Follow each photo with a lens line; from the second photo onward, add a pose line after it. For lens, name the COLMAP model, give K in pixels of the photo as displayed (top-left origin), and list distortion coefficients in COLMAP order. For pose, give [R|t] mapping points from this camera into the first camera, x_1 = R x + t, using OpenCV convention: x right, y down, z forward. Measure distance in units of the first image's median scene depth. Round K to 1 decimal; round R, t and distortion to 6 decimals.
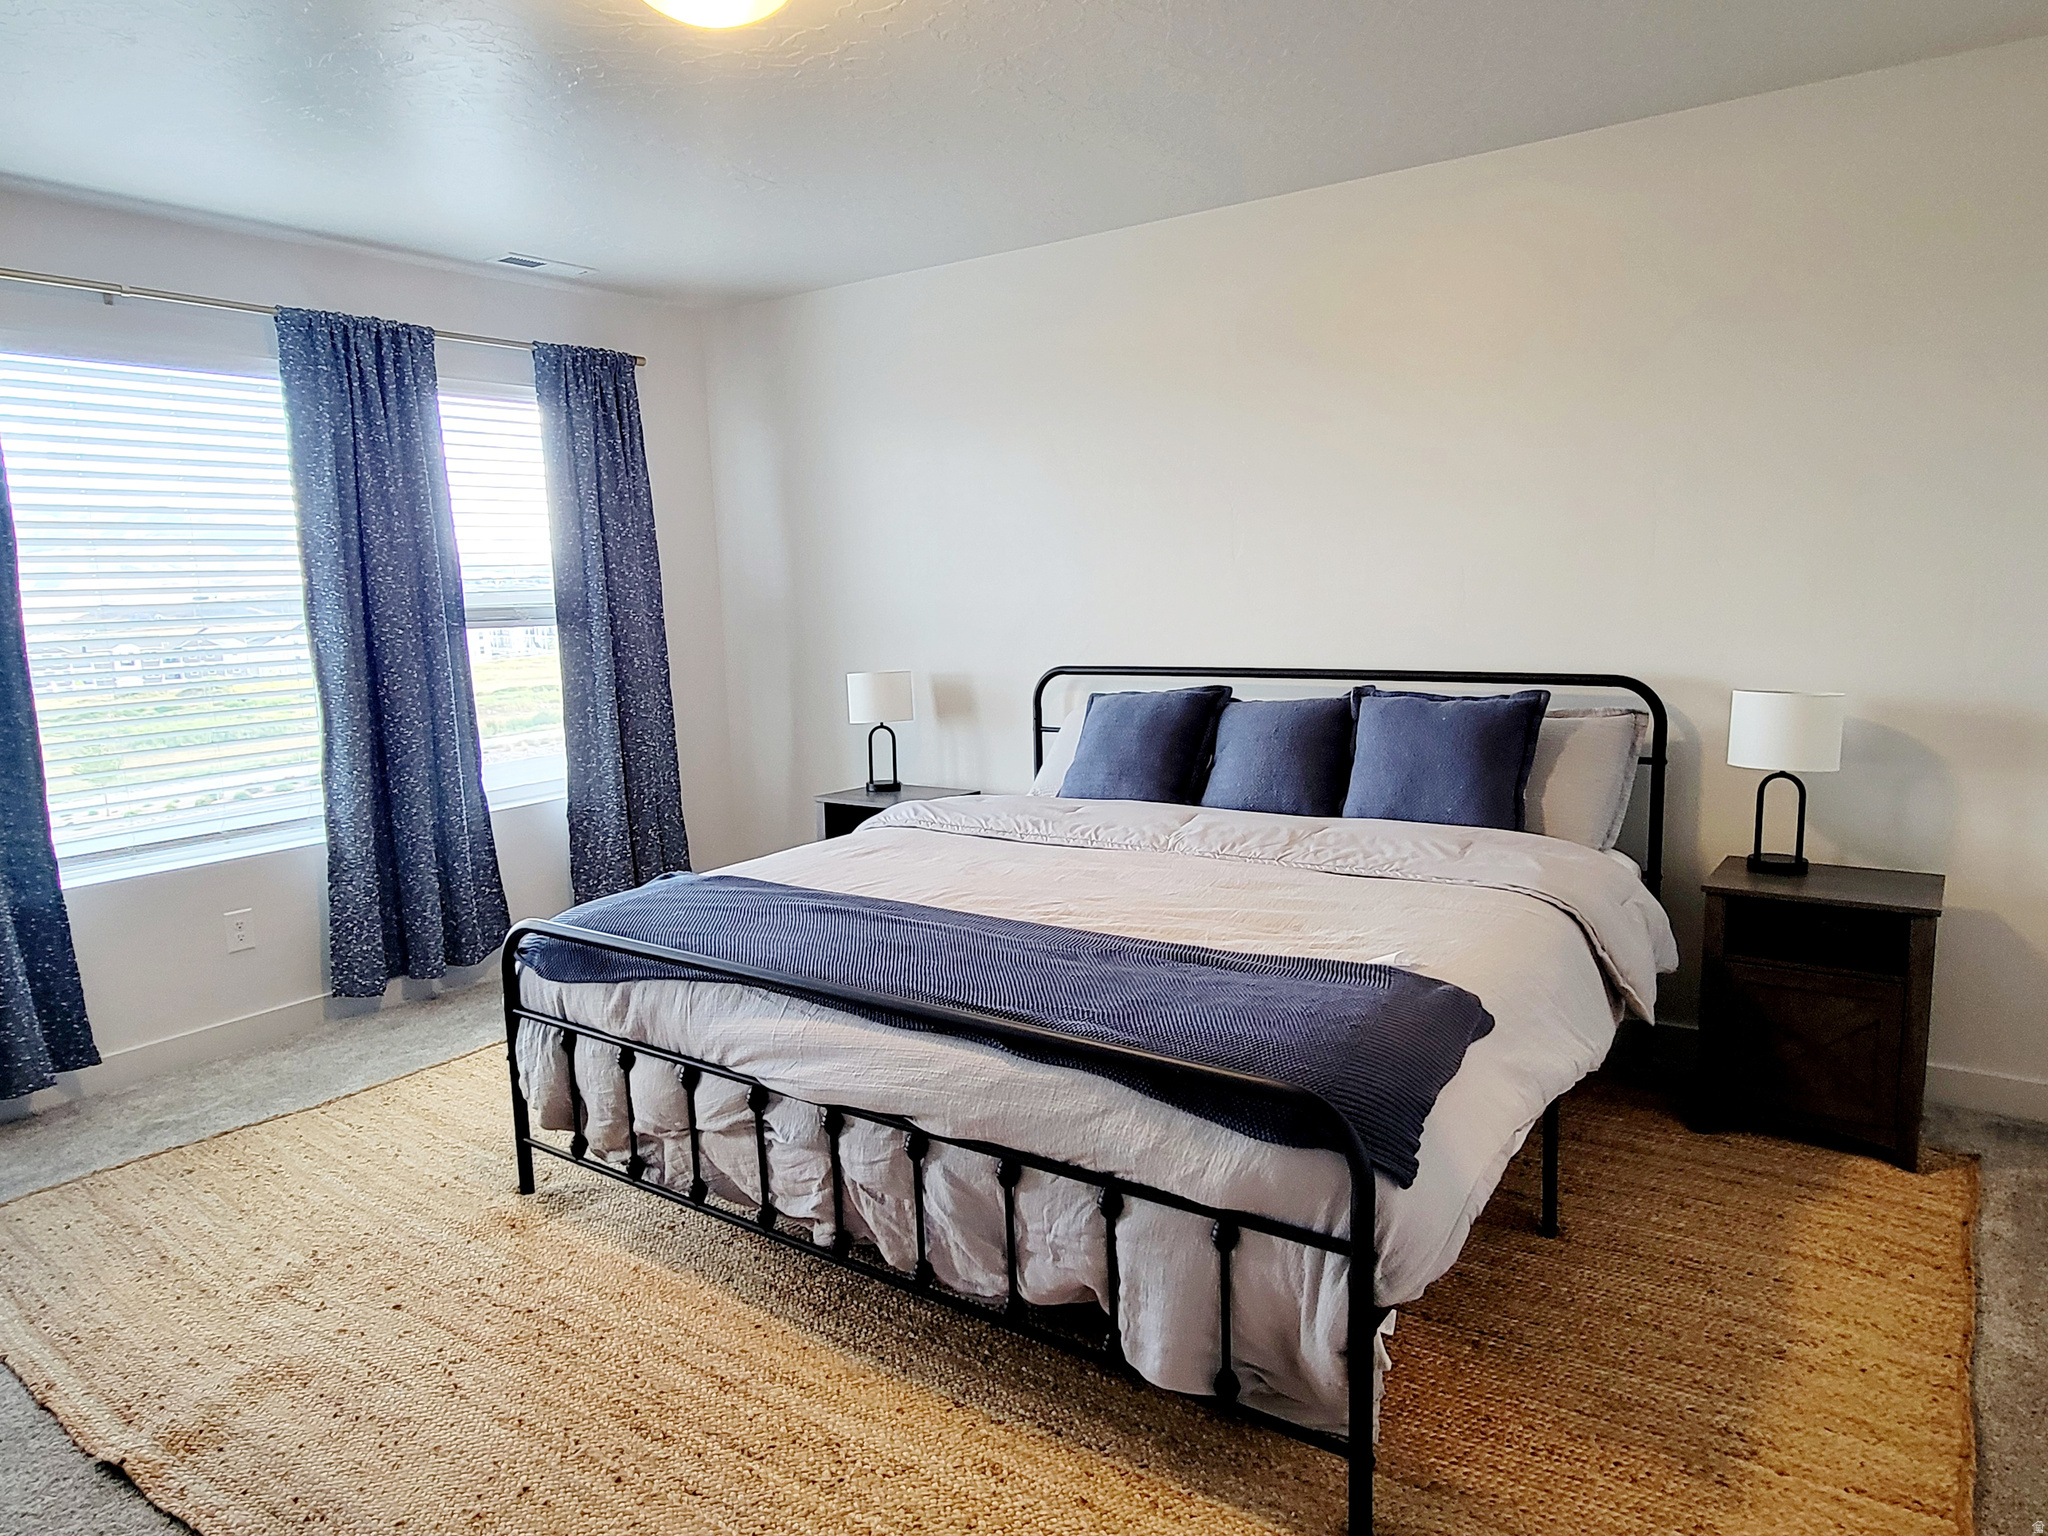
lens RADIAL K [[1309.8, 0, 1024.2], [0, 1309.8, 753.6], [0, 0, 1]] dist [0.002463, 0.005482]
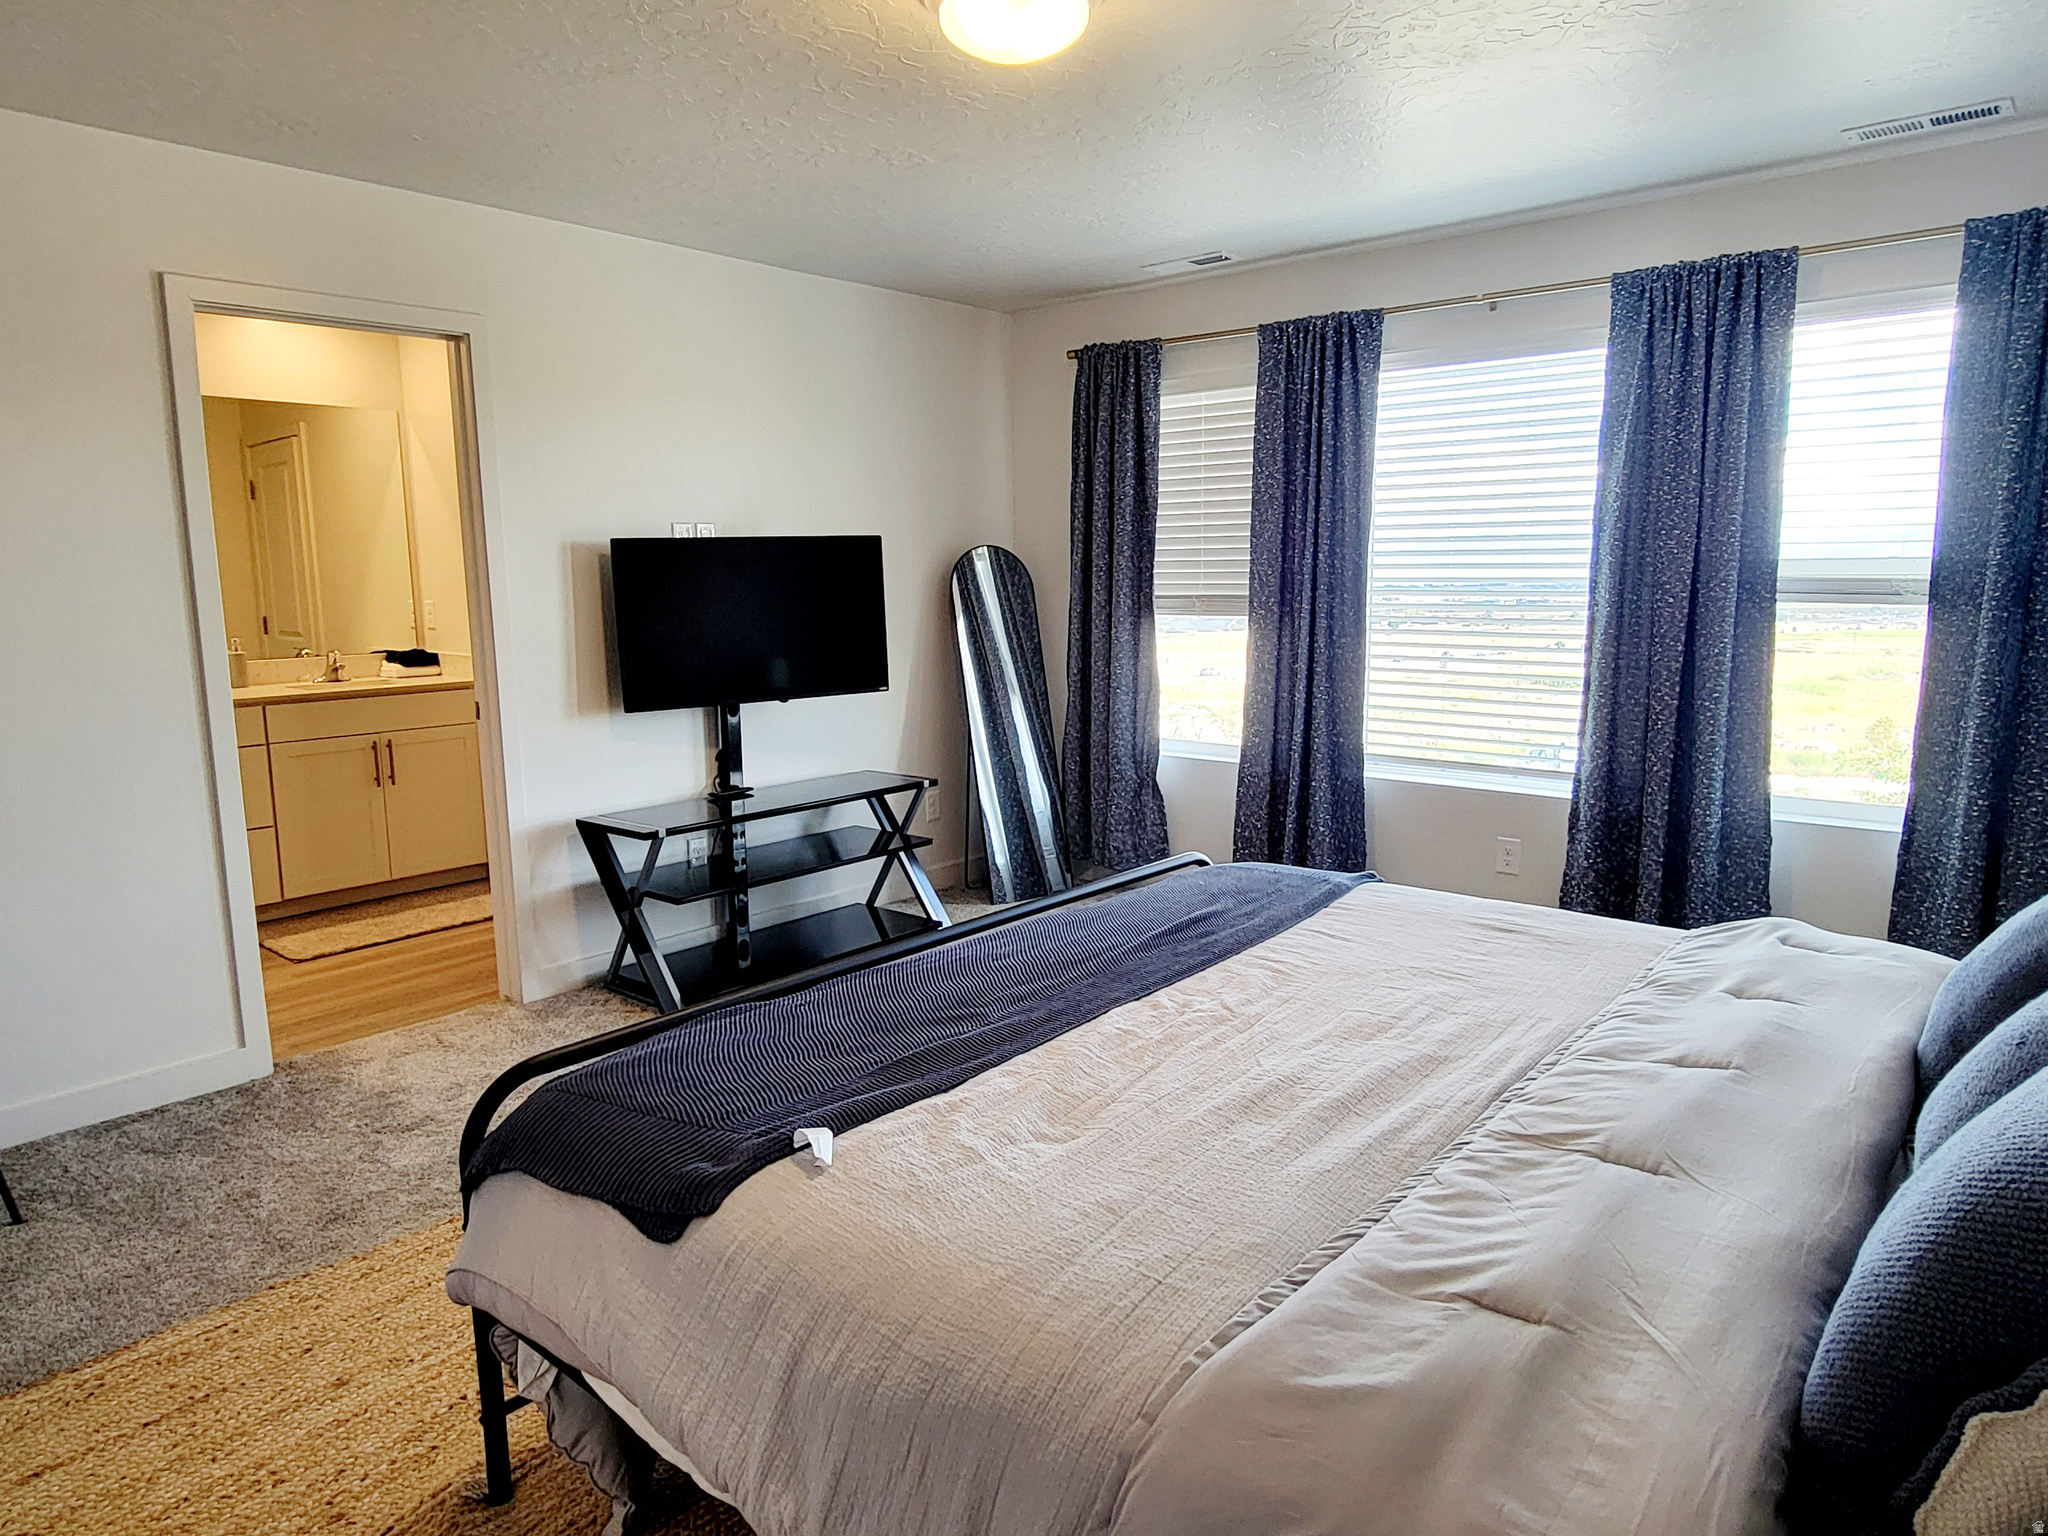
lens RADIAL K [[1309.8, 0, 1024.2], [0, 1309.8, 753.6], [0, 0, 1]] dist [0.002463, 0.005482]
pose [[-0.088707, 0.171464, -0.981189, 0.662089], [-0.121578, 0.975843, 0.181521, -0.131898], [0.988610, 0.135393, -0.065718, 0.822234]]
